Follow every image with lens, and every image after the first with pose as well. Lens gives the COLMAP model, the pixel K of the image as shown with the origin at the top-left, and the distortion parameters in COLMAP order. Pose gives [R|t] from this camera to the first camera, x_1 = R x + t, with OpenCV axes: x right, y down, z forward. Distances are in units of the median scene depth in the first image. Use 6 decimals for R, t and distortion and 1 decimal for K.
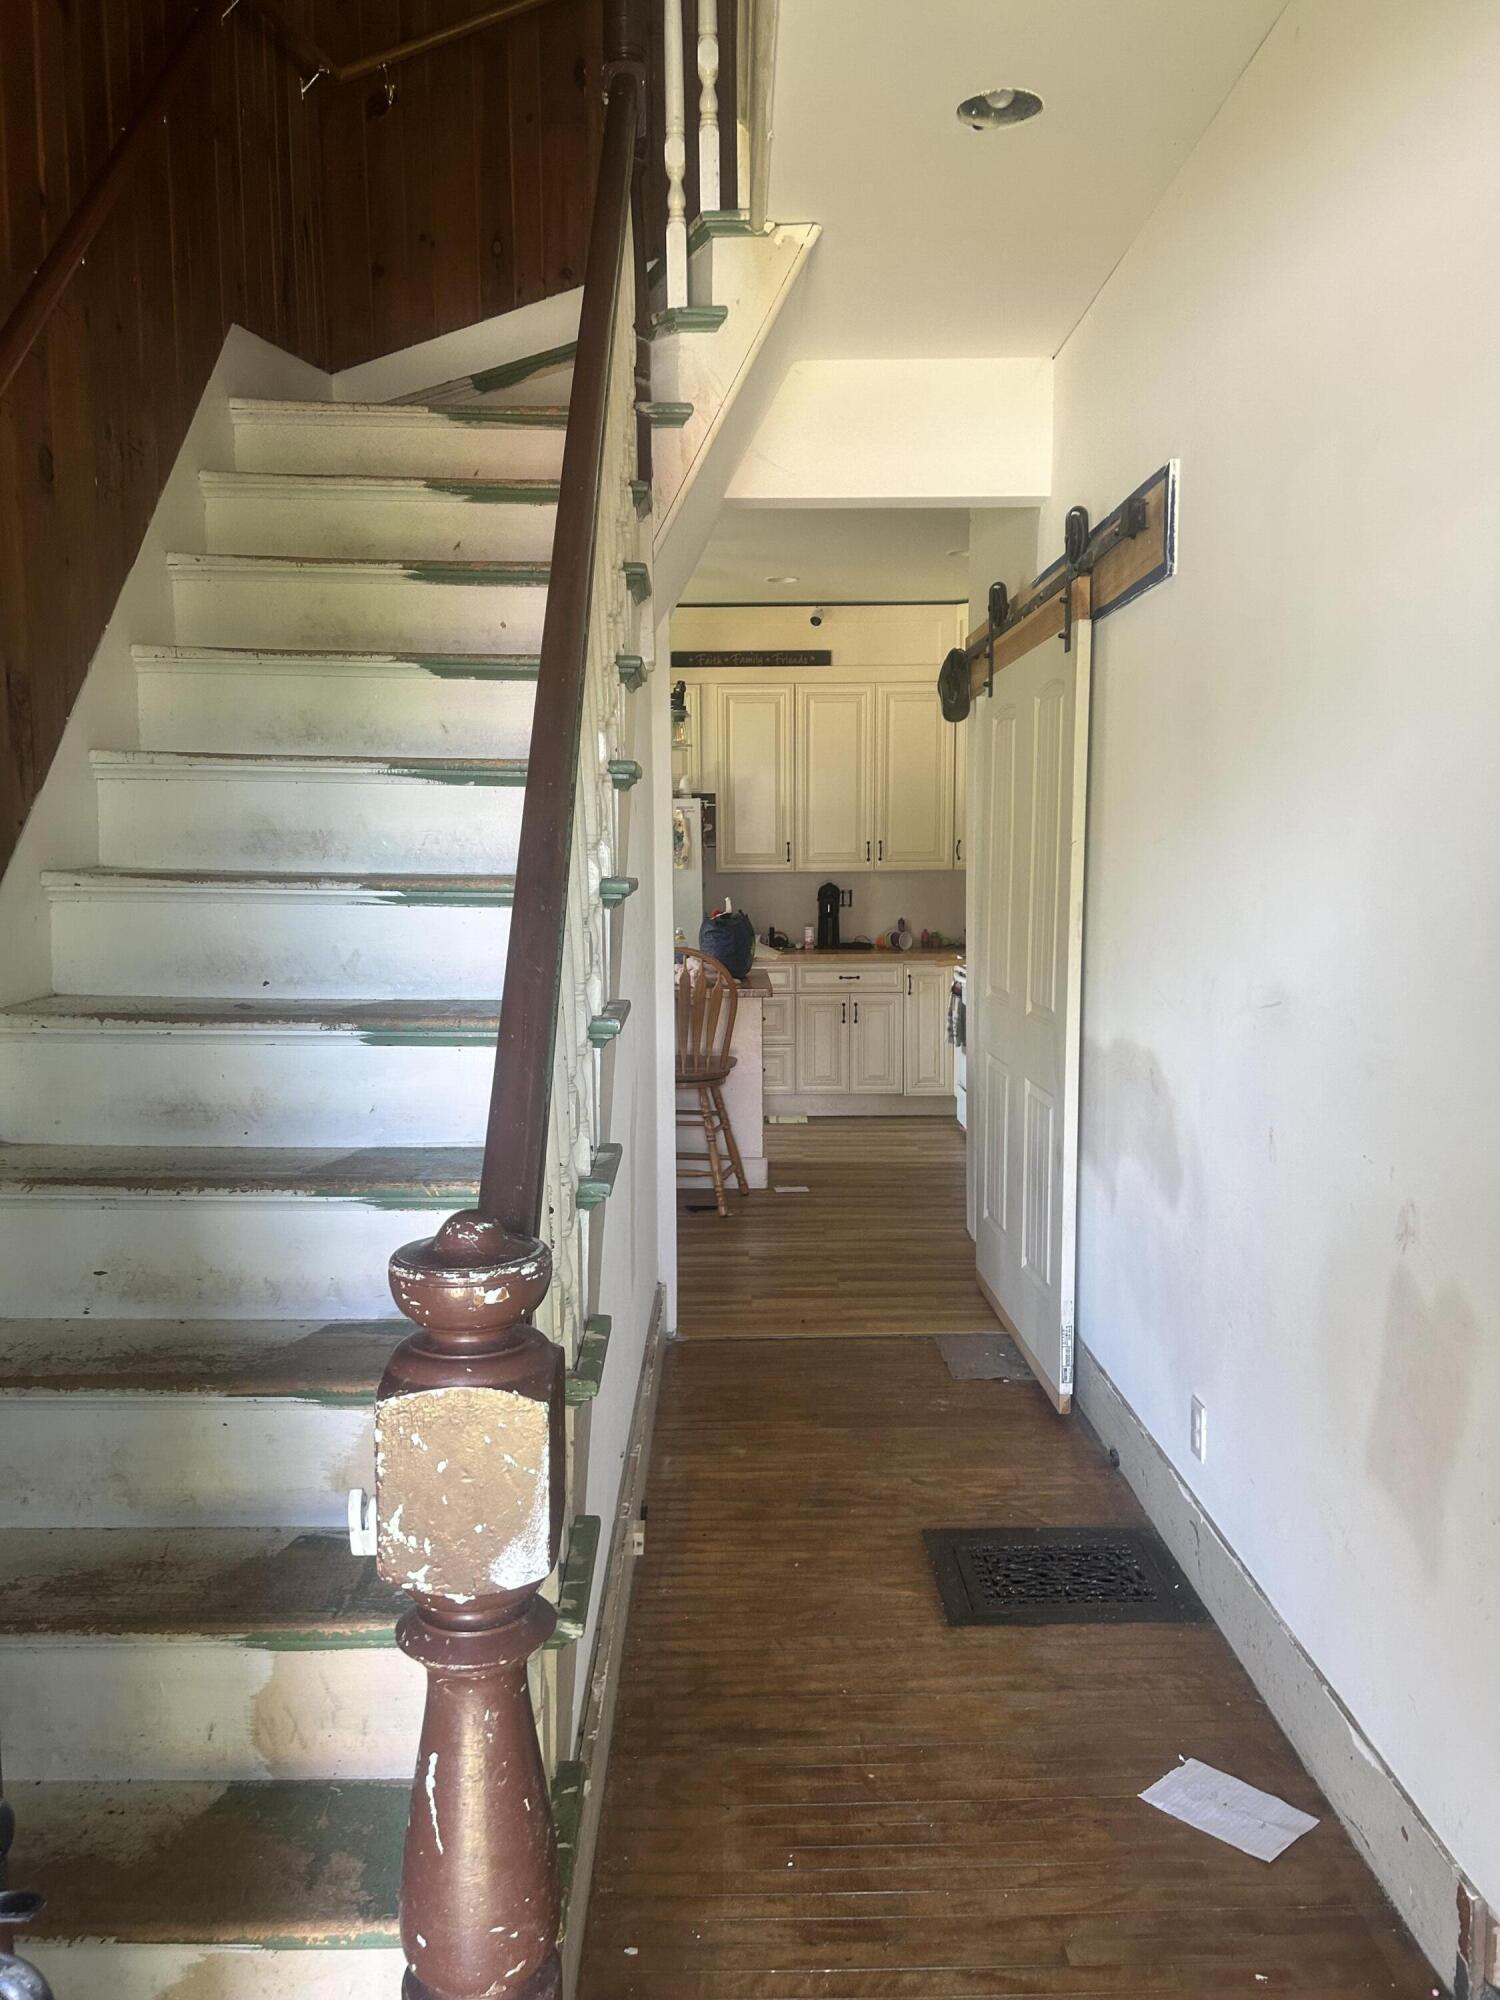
lens RADIAL K [[1515.8, 0, 745.4], [0, 1515.8, 1005.8], [0, 0, 1]] dist [0.045561, -0.036152]
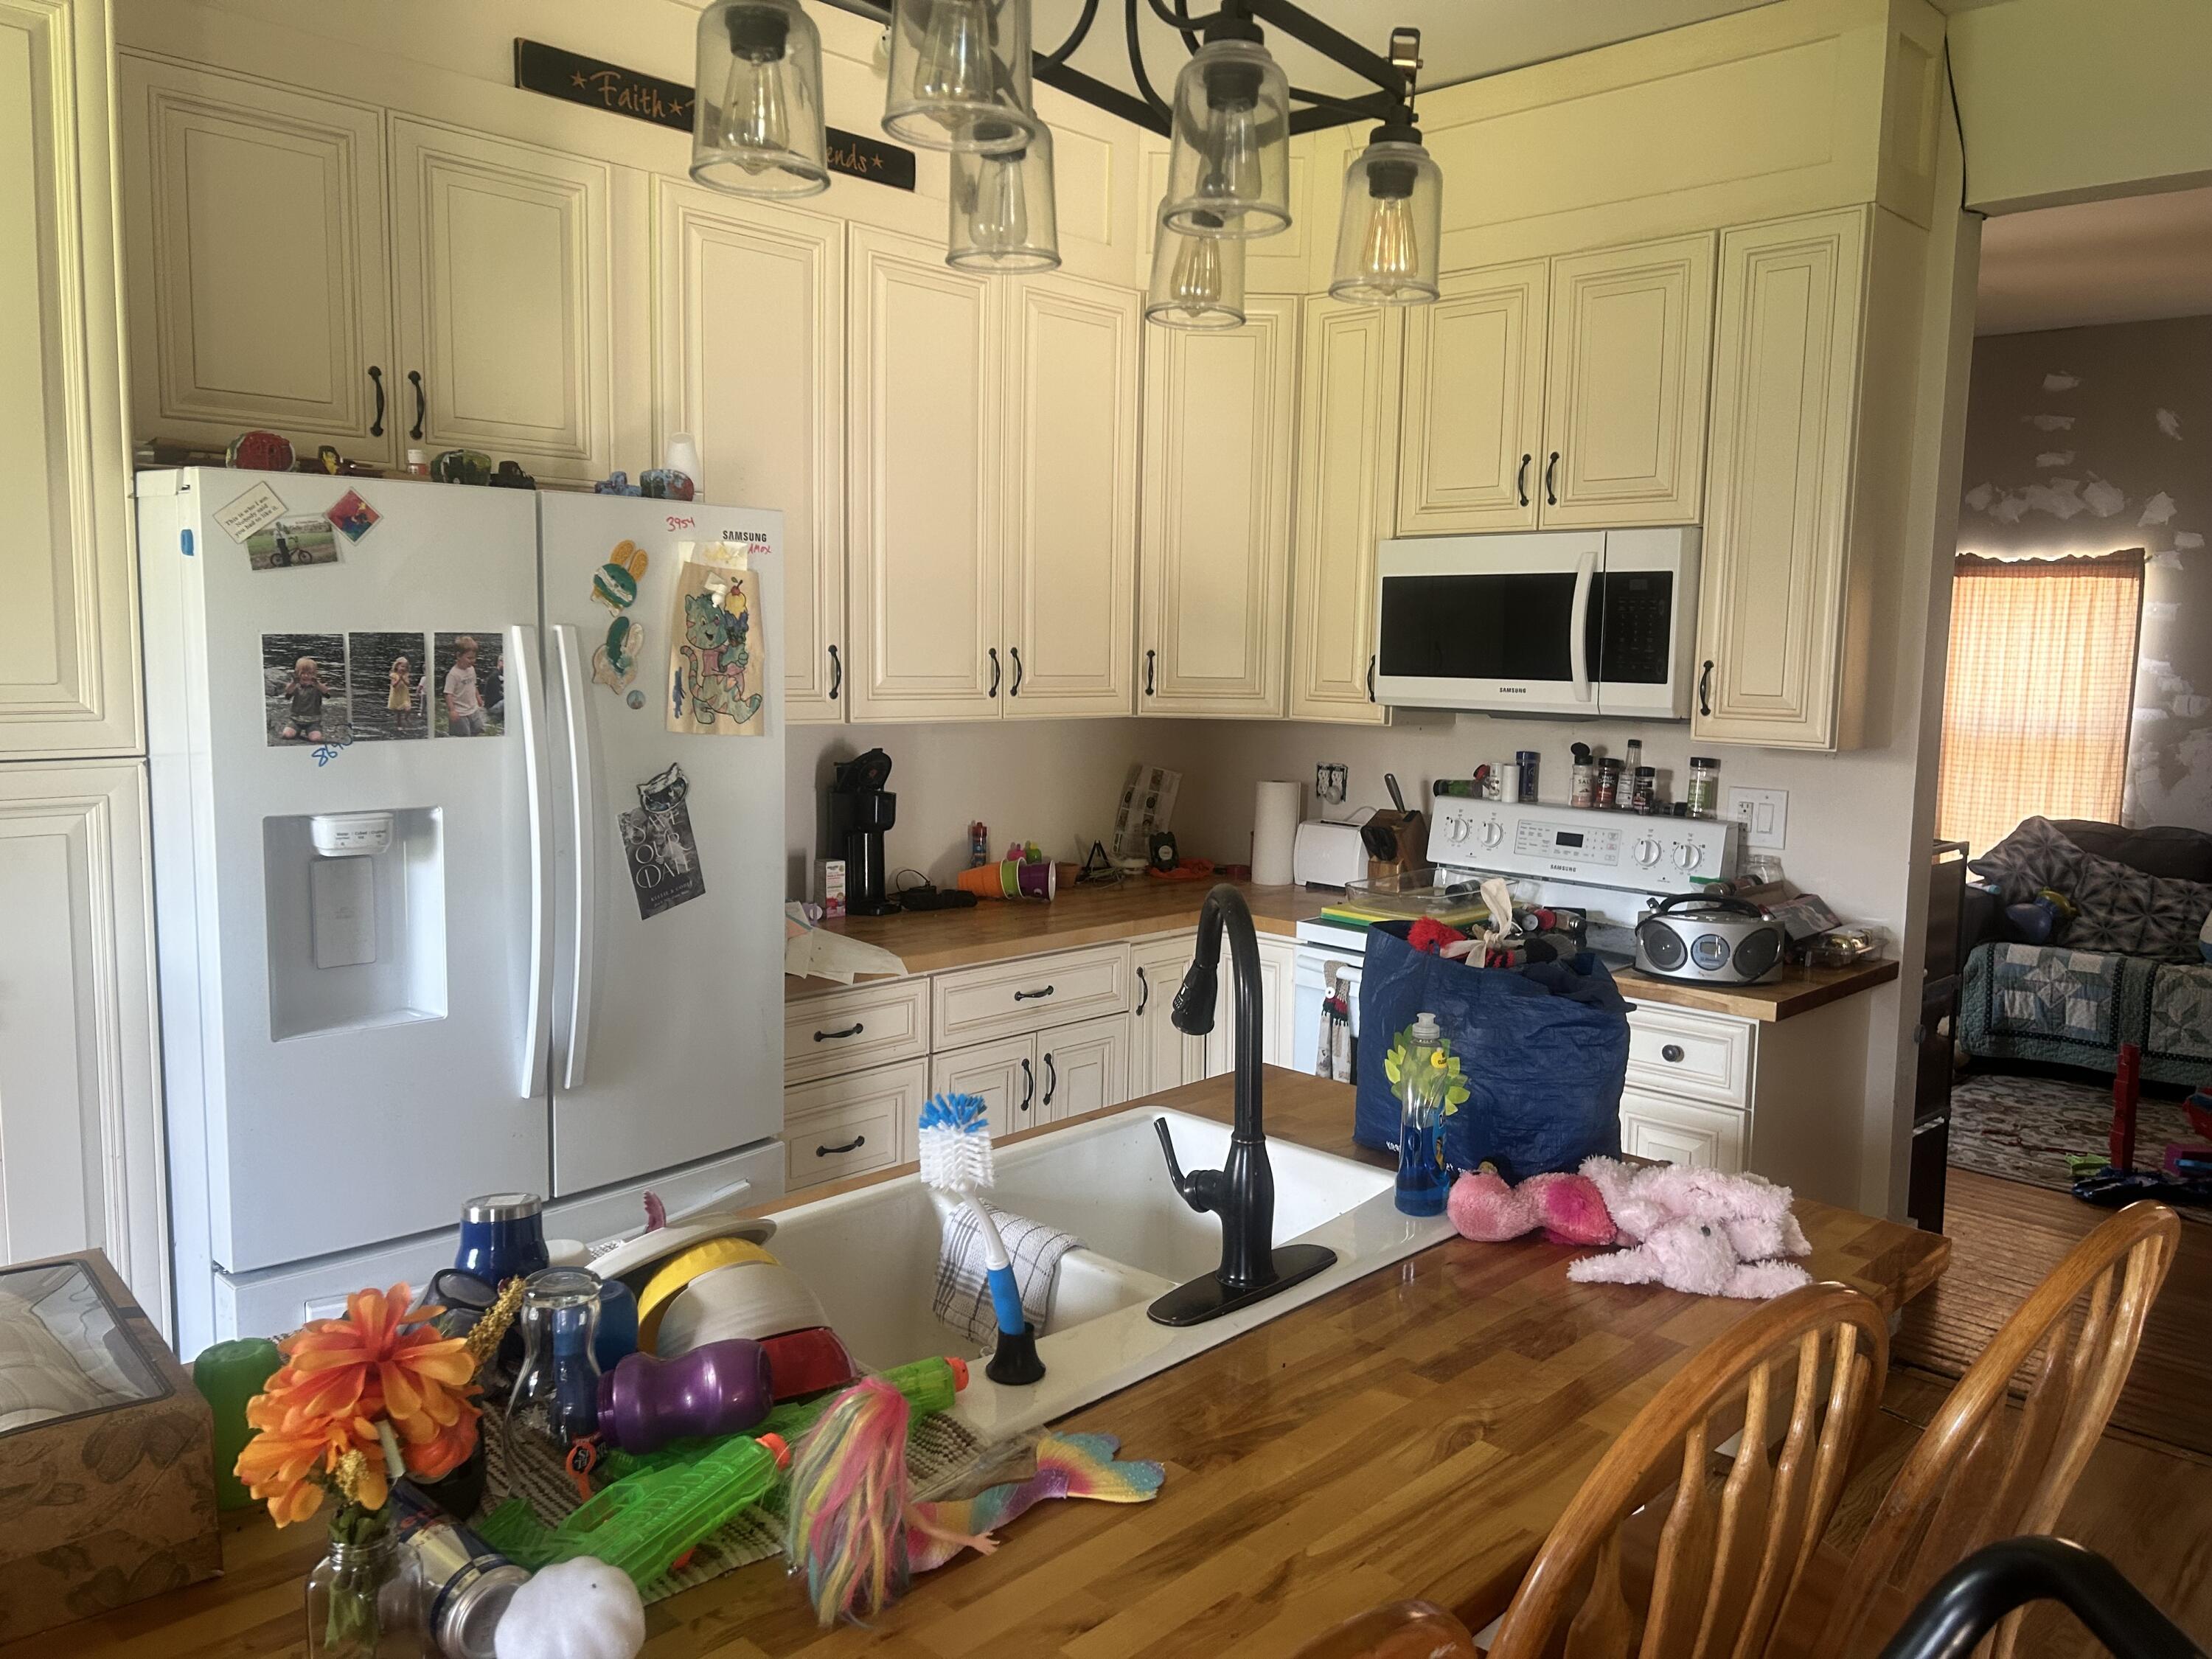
lens RADIAL K [[1676.5, 0, 1108.7], [0, 1676.5, 828.3], [0, 0, 1]] dist [0.045561, -0.036152]
pose [[0.702220, -0.059069, 0.709505, -0.276120], [0.047998, 0.998213, 0.035599, -0.093727], [-0.710340, 0.009057, 0.703800, 0.830572]]
